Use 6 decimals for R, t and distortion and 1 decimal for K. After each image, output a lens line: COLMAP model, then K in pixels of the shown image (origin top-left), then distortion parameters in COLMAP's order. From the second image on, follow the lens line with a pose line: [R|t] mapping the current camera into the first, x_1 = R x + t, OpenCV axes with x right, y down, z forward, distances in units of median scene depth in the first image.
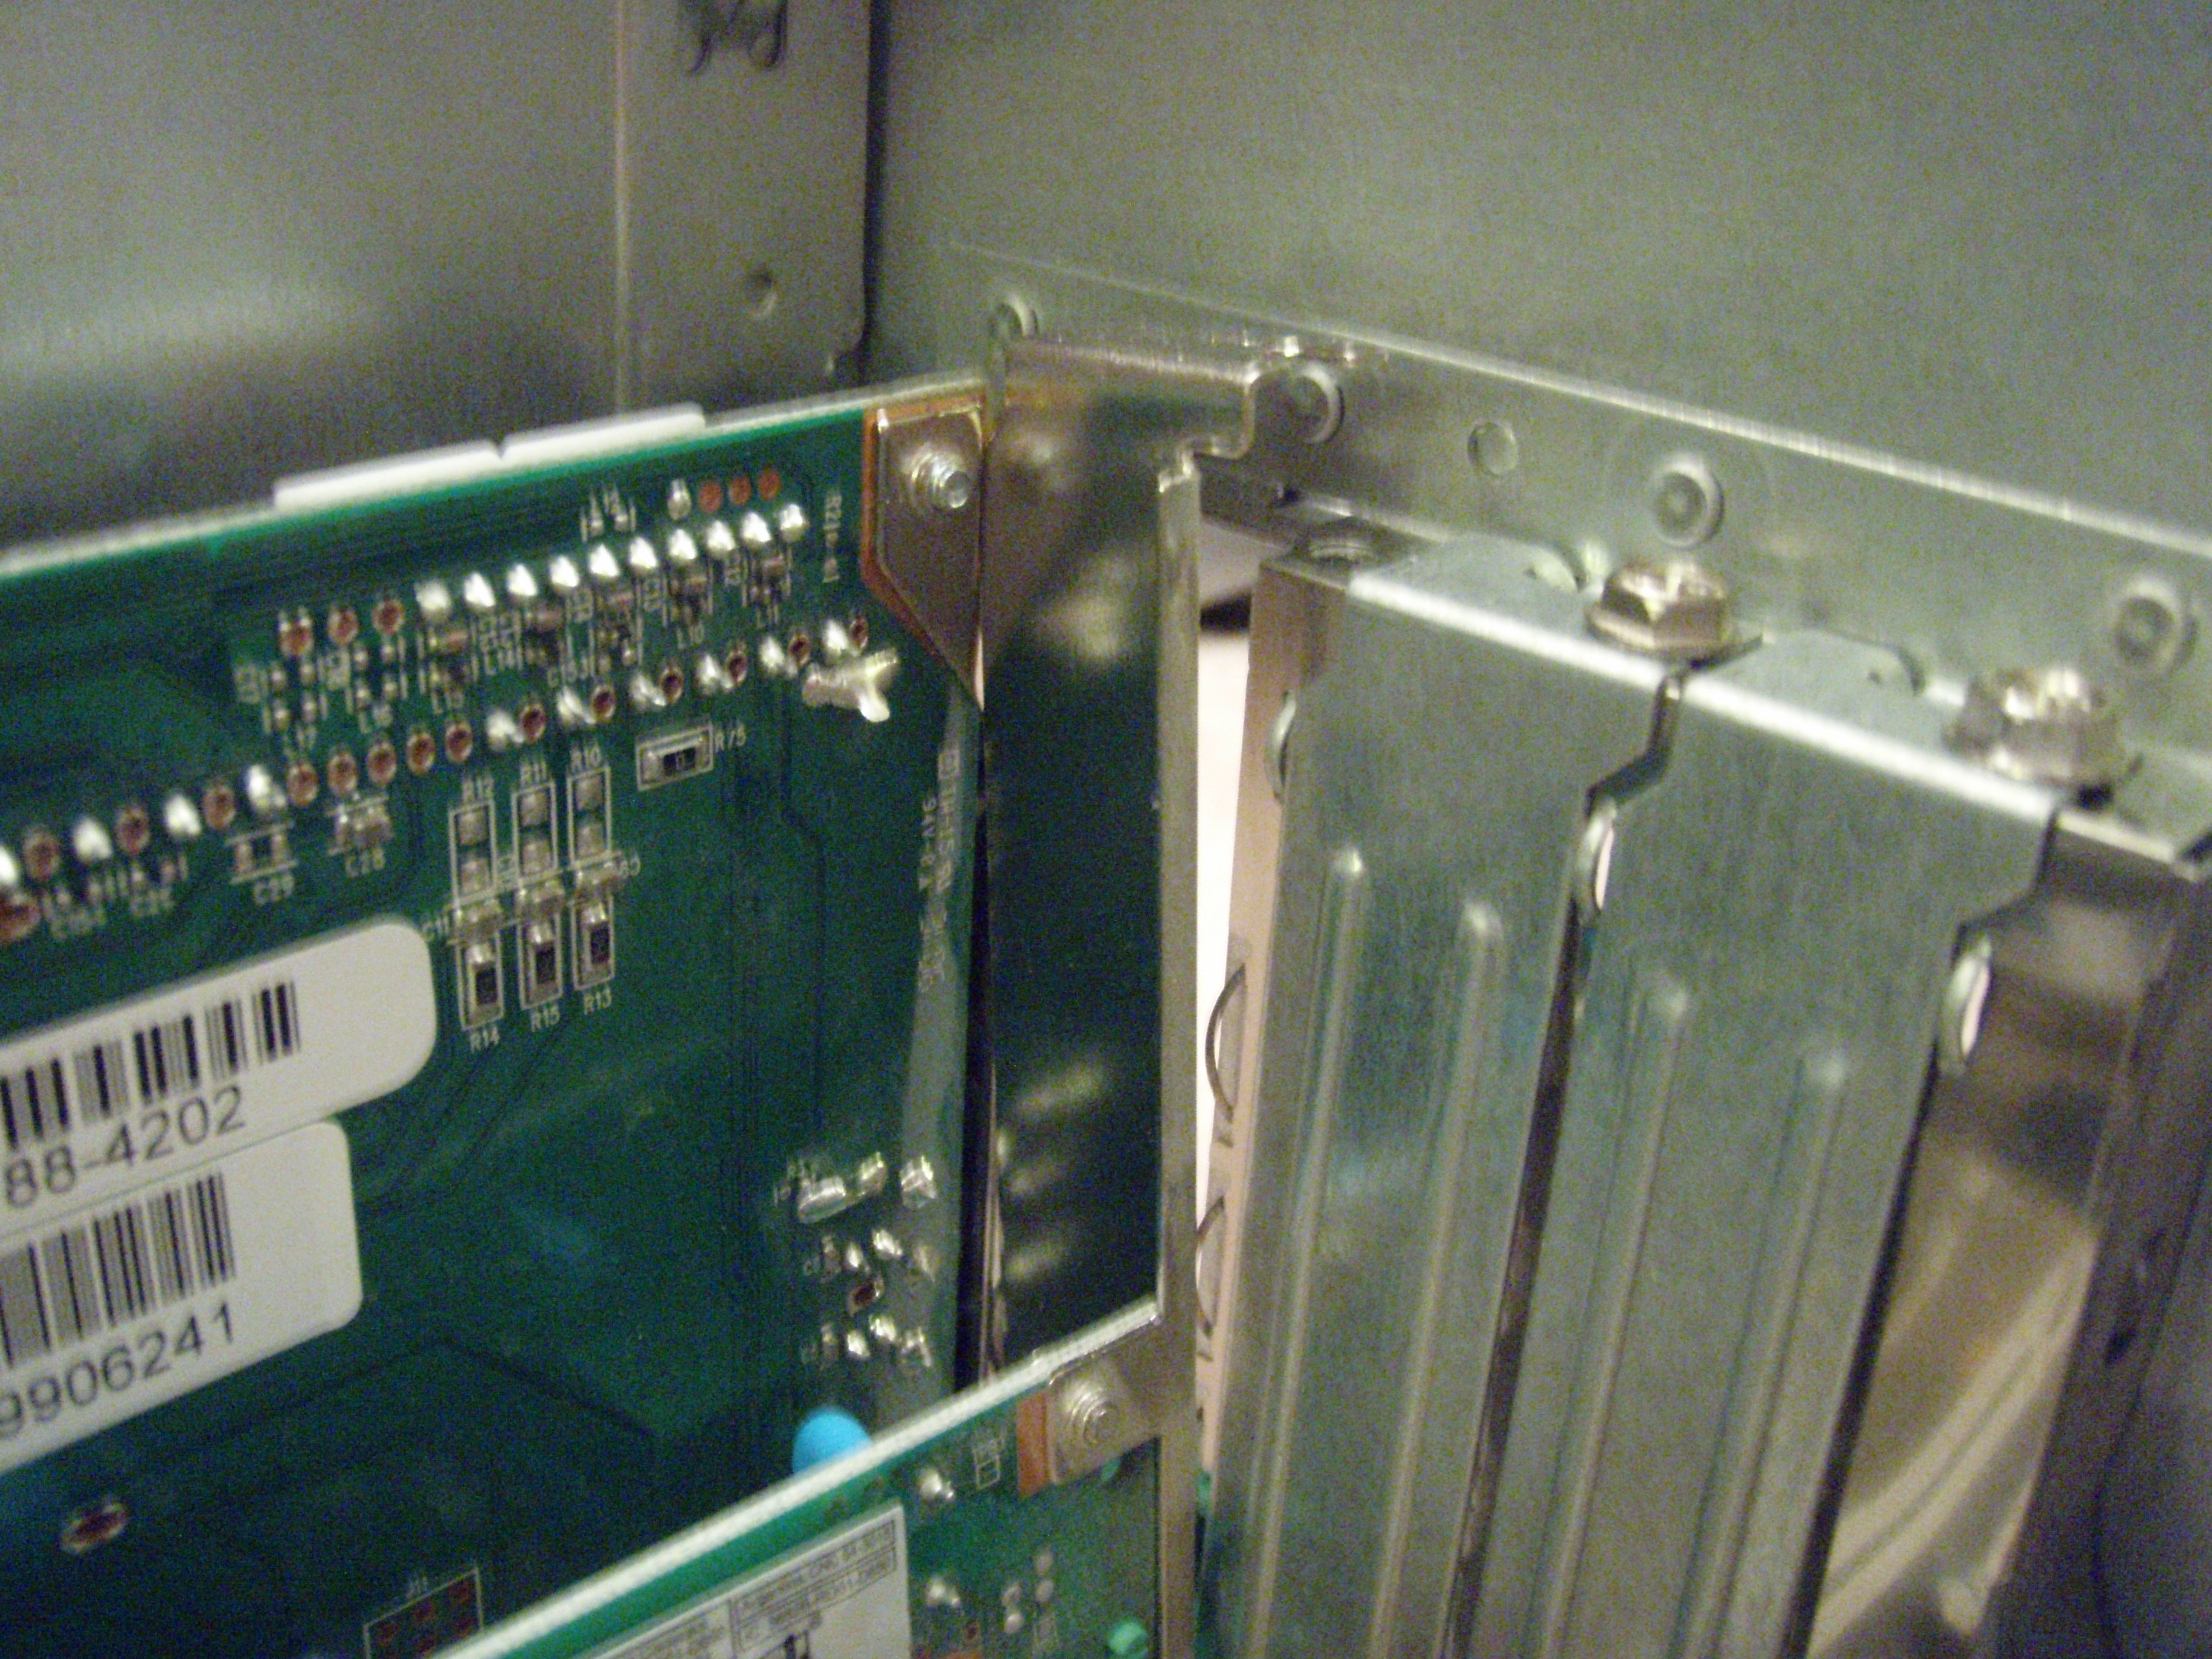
lens RADIAL K [[2248.9, 0, 1108.8], [0, 2248.9, 820.6], [0, 0, 1]] dist [-0.180546, 0.151117]
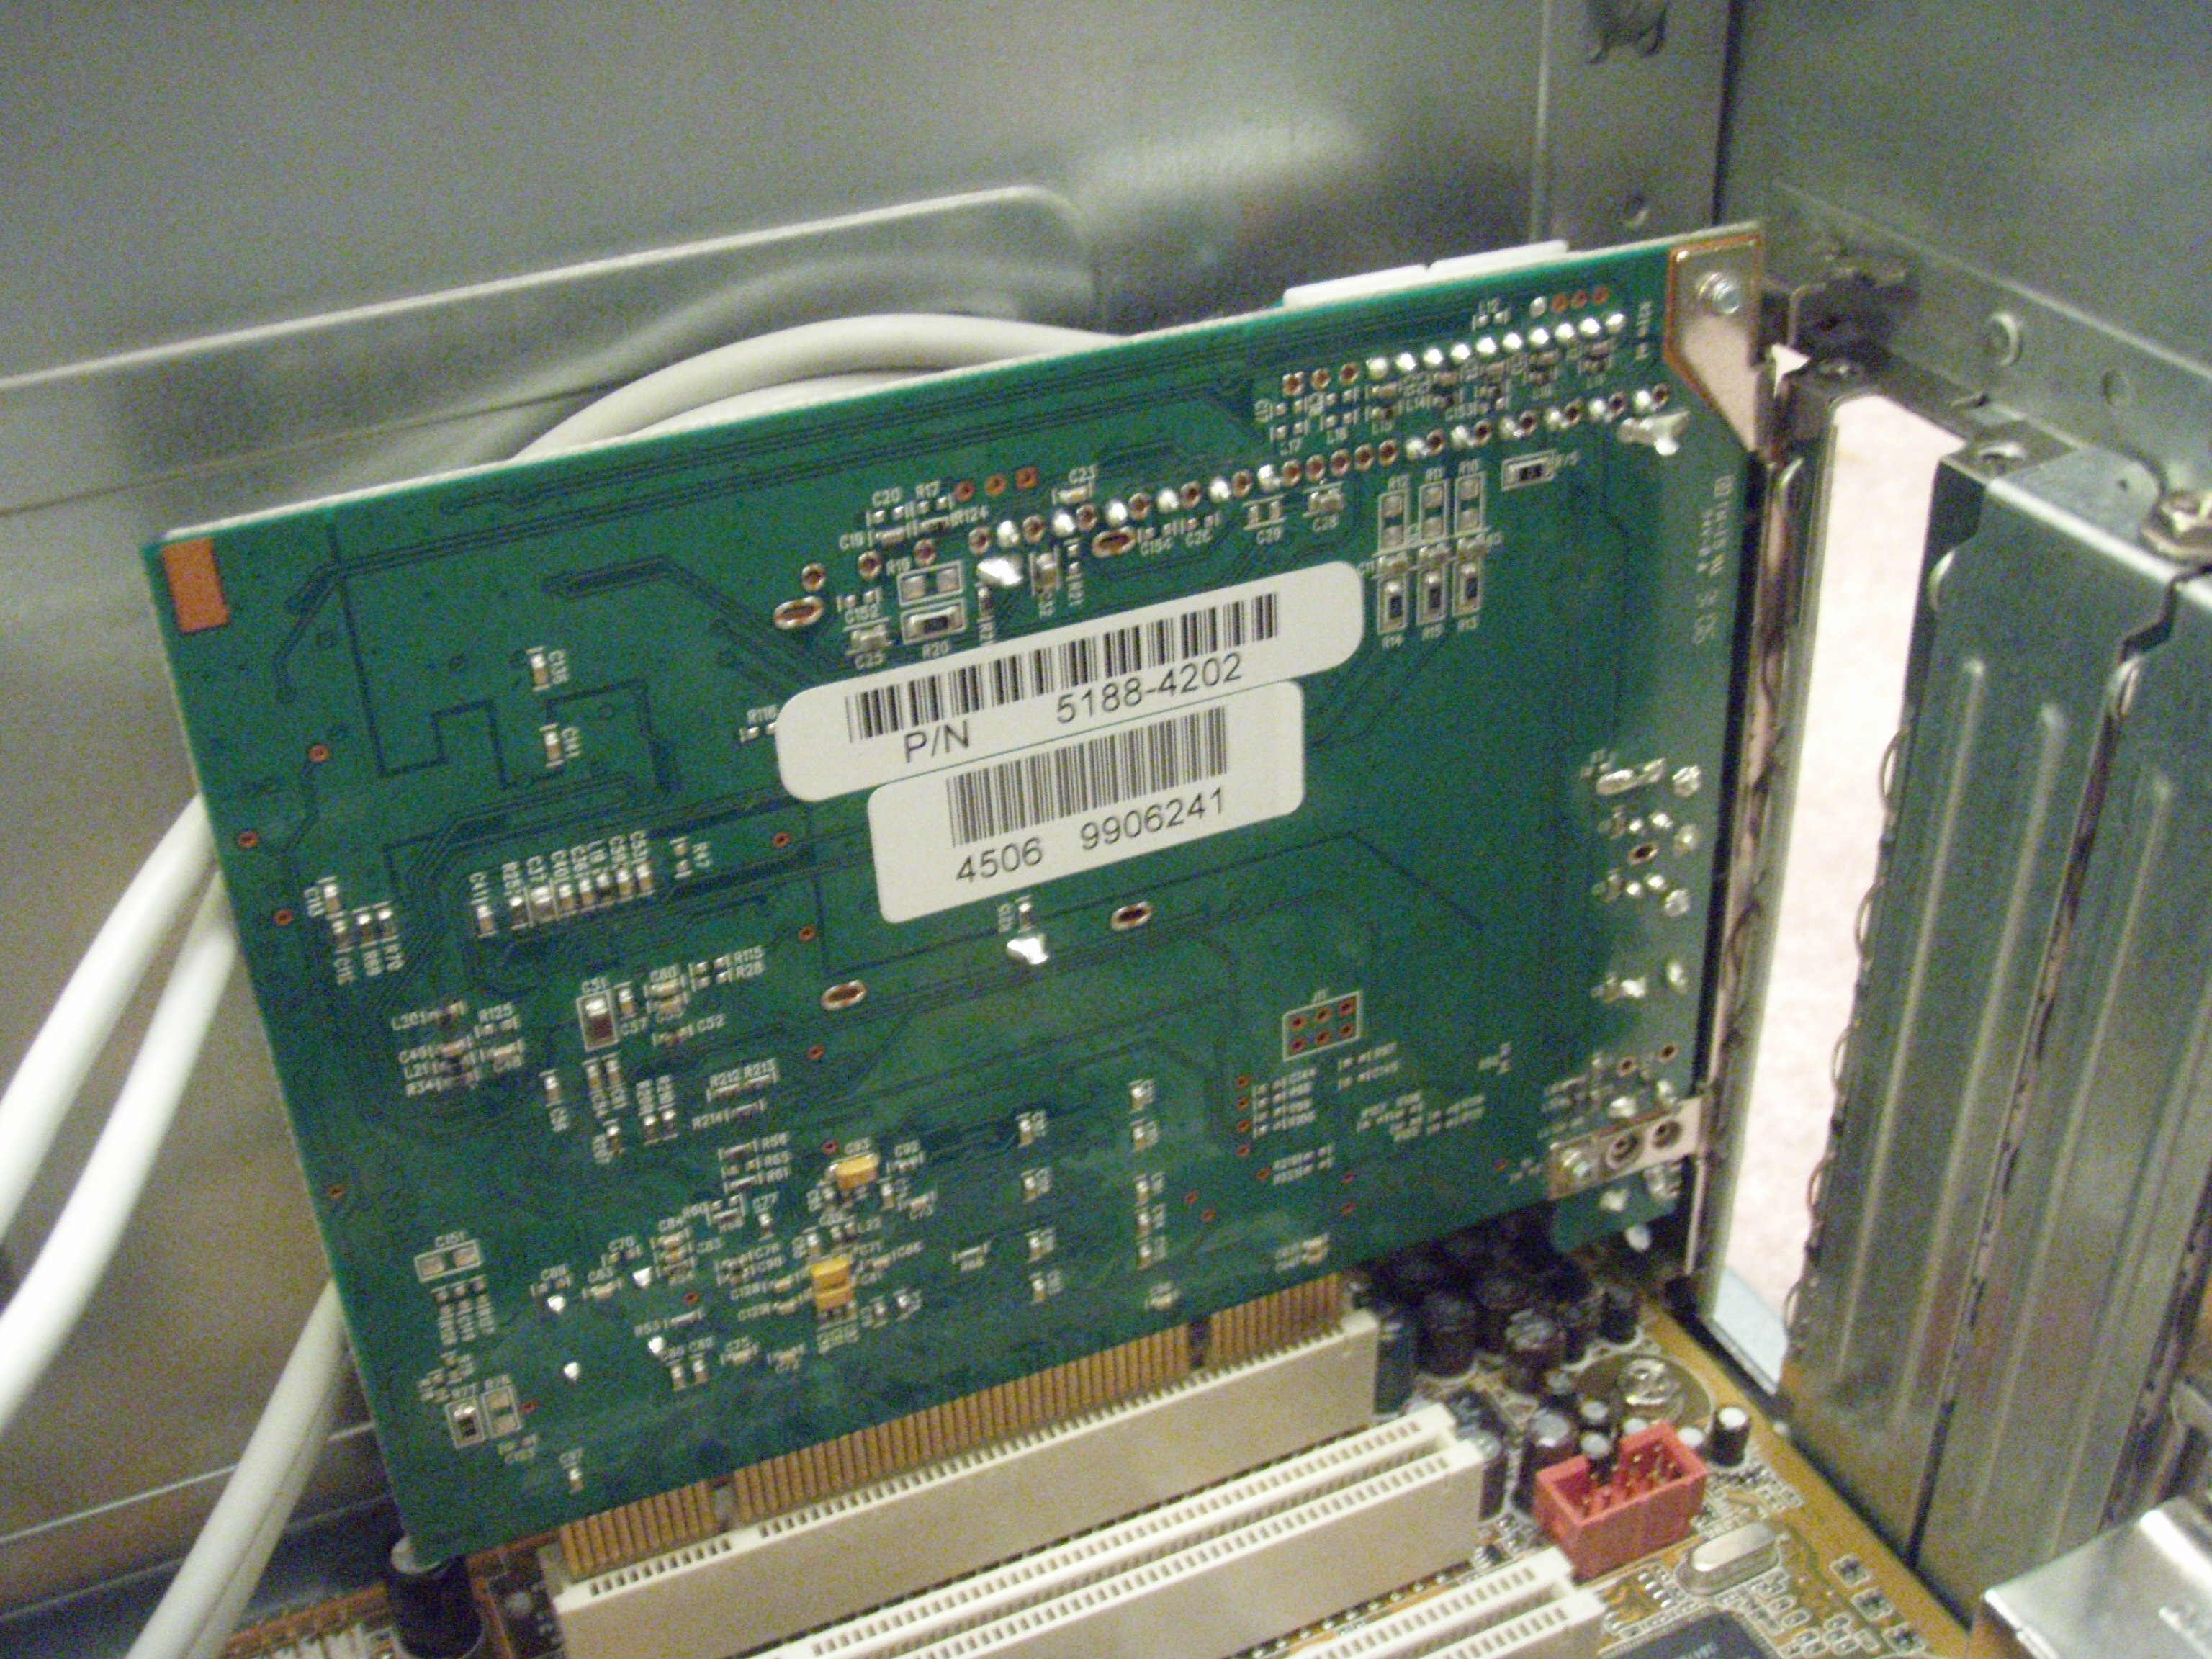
lens RADIAL K [[2248.9, 0, 1108.8], [0, 2248.9, 820.6], [0, 0, 1]] dist [-0.180546, 0.151117]
pose [[0.901118, 0.124087, -0.415439, 0.222899], [-0.064408, 0.985851, 0.154758, -0.009860], [0.428764, -0.112697, 0.896360, -0.550216]]
